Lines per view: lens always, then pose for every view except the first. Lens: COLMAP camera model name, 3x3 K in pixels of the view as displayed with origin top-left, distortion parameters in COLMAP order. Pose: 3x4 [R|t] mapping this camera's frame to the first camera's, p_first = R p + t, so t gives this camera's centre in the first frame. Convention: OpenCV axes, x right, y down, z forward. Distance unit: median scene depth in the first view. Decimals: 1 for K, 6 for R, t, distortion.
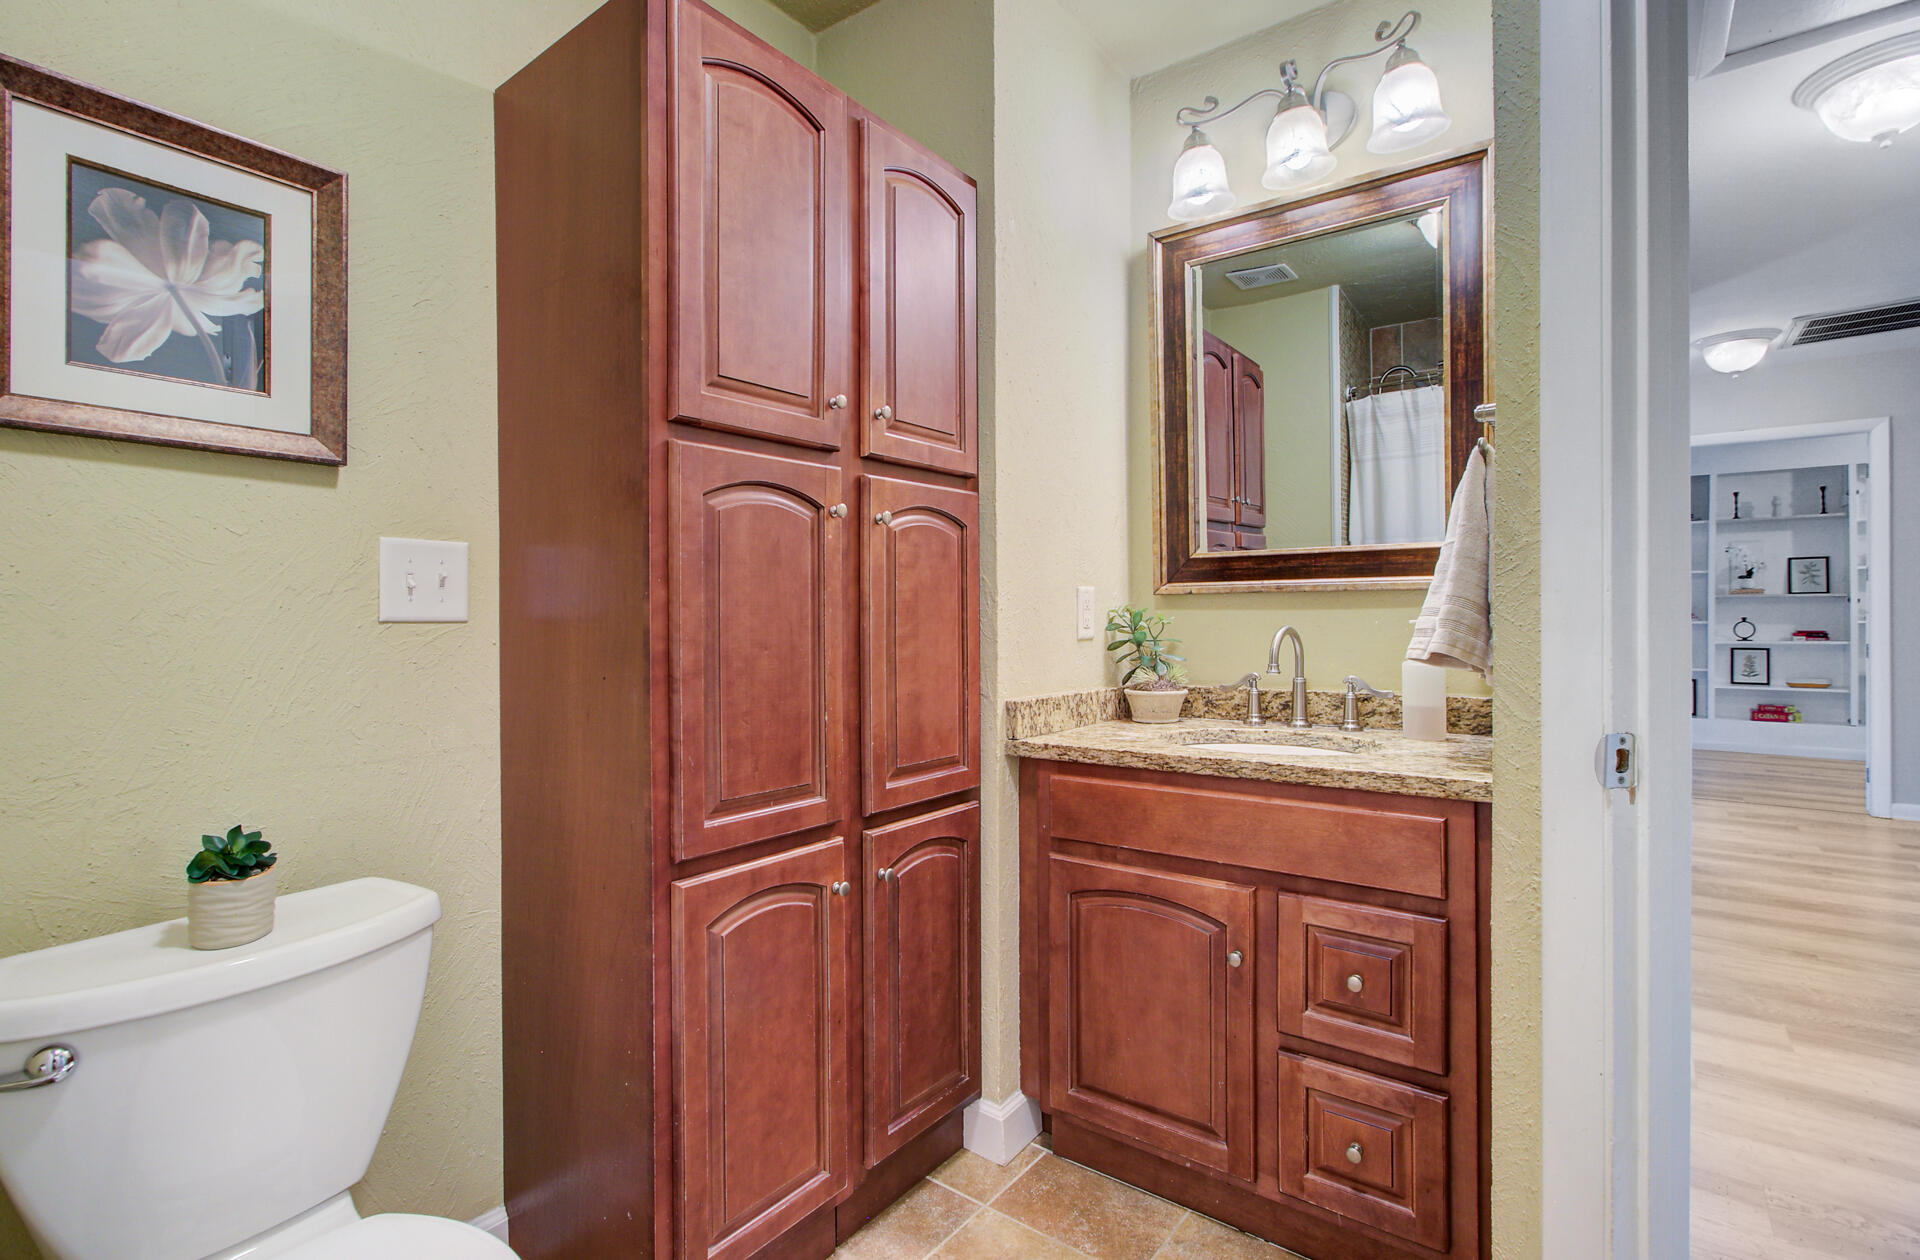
lens RADIAL K [[884.7, 0, 953.5], [0, 884.7, 616.9], [0, 0, 1]] dist [-0.004105, 0.002059]
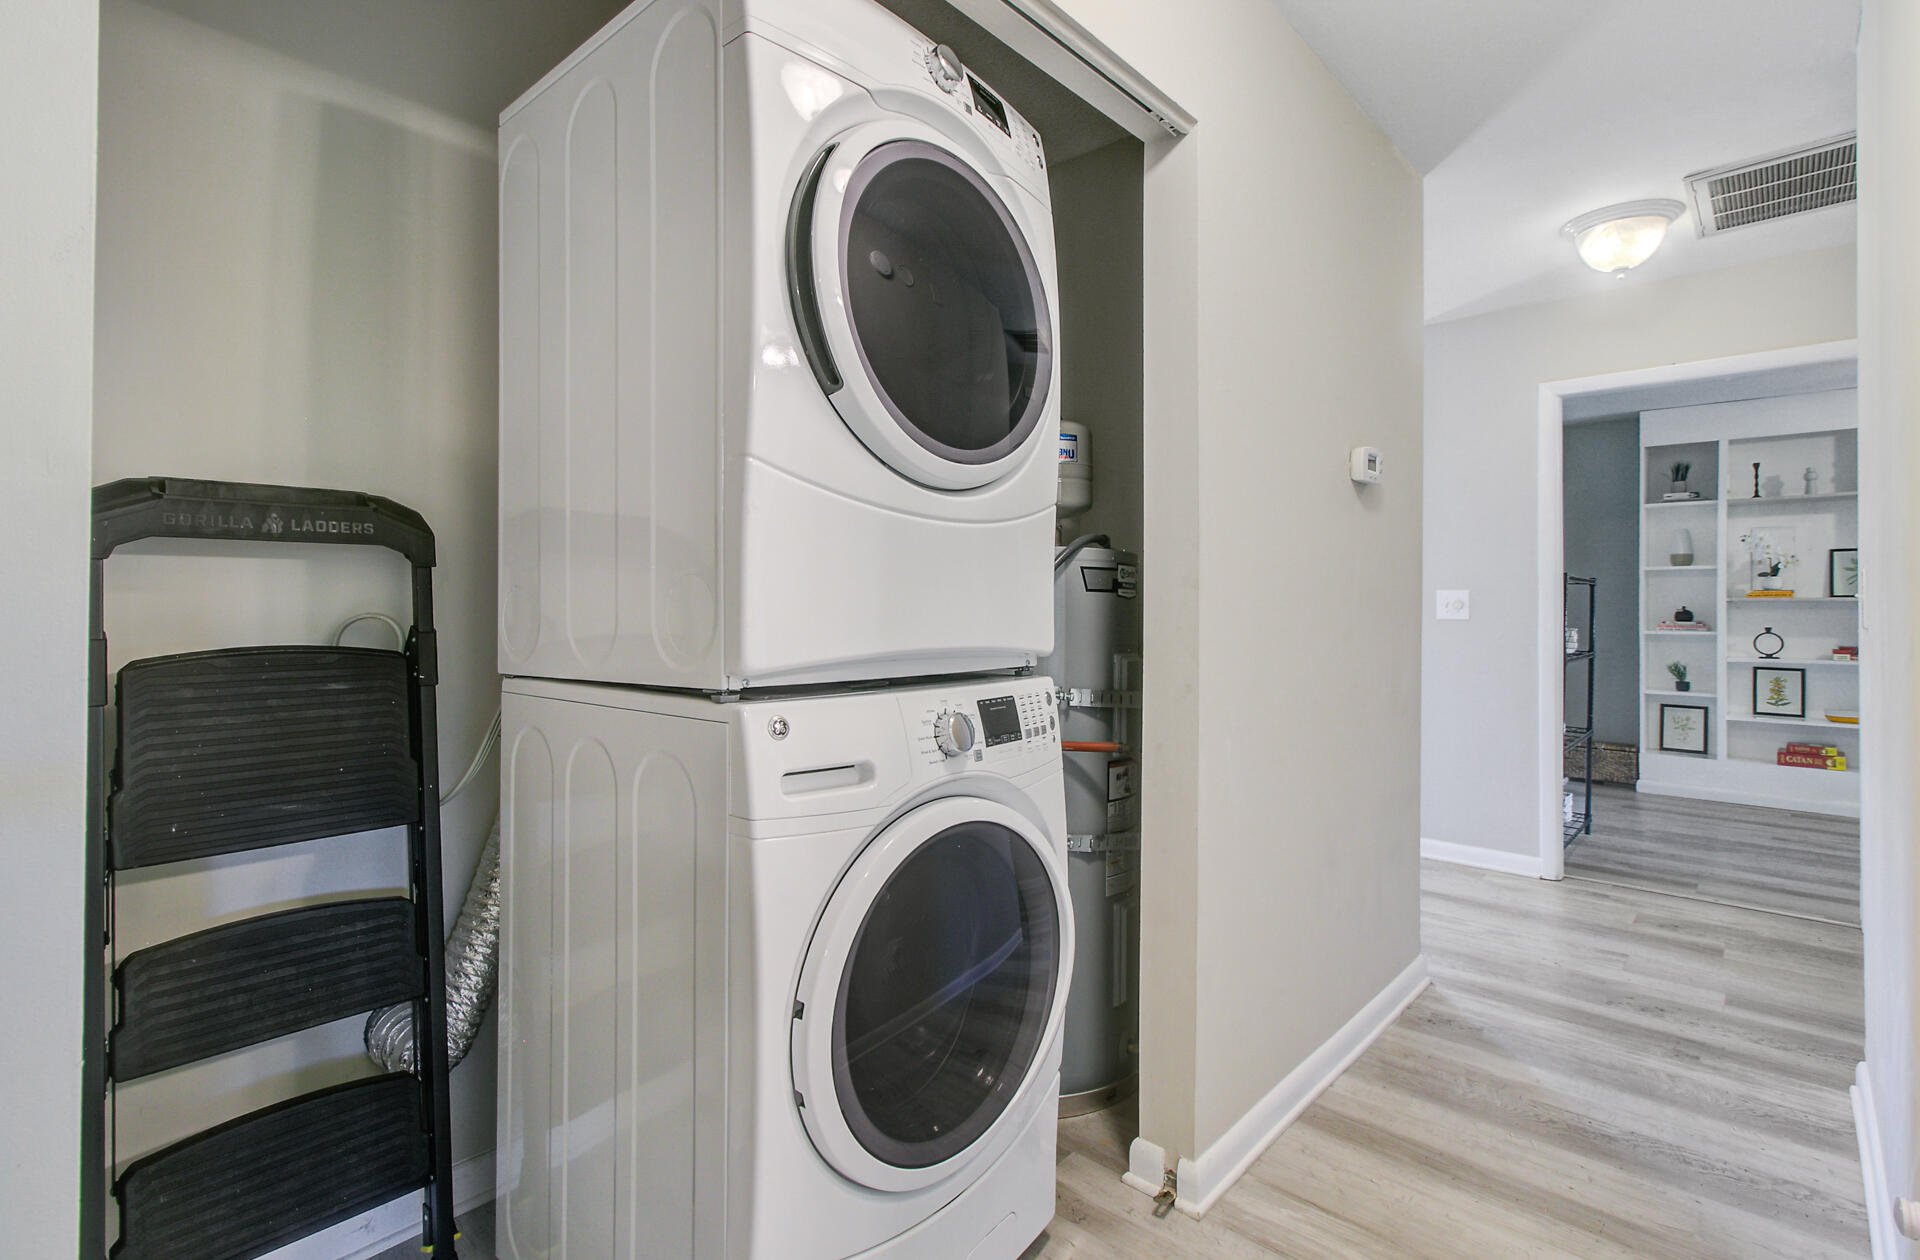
lens RADIAL K [[884.7, 0, 946.8], [0, 884.7, 600.4], [0, 0, 1]] dist [-0.004105, 0.002059]
pose [[0.994205, 0.008773, -0.107138, 0.276045], [-0.009920, 0.999899, -0.010182, -0.008150], [0.107038, 0.011186, 0.994192, 0.170021]]
